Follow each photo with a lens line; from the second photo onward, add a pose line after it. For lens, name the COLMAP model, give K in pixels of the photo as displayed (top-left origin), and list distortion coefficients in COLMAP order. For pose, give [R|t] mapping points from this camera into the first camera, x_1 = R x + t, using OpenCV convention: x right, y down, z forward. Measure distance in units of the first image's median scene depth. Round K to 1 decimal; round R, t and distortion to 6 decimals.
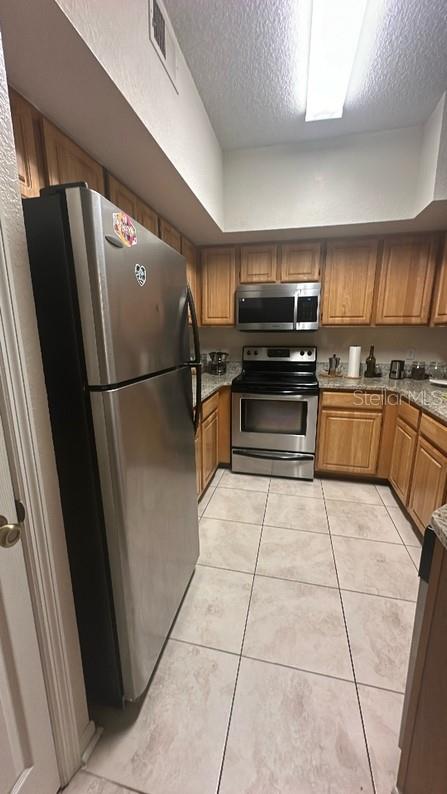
lens RADIAL K [[299.6, 0, 222.0], [0, 299.6, 396.2], [0, 0, 1]] dist [-0.009618, 0.000687]
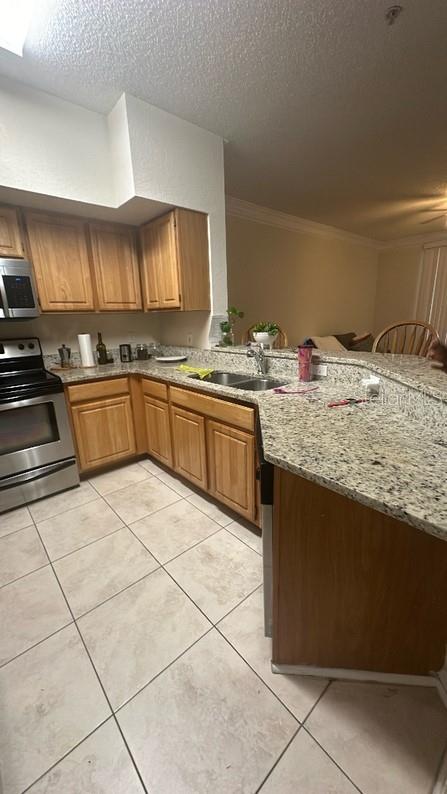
lens RADIAL K [[299.6, 0, 223.5], [0, 299.6, 396.7], [0, 0, 1]] dist [-0.009618, 0.000687]
pose [[0.576387, -0.224847, 0.785635, -0.099648], [0.197599, 0.971220, 0.132990, -0.012211], [-0.792927, 0.078587, 0.604228, 0.095611]]
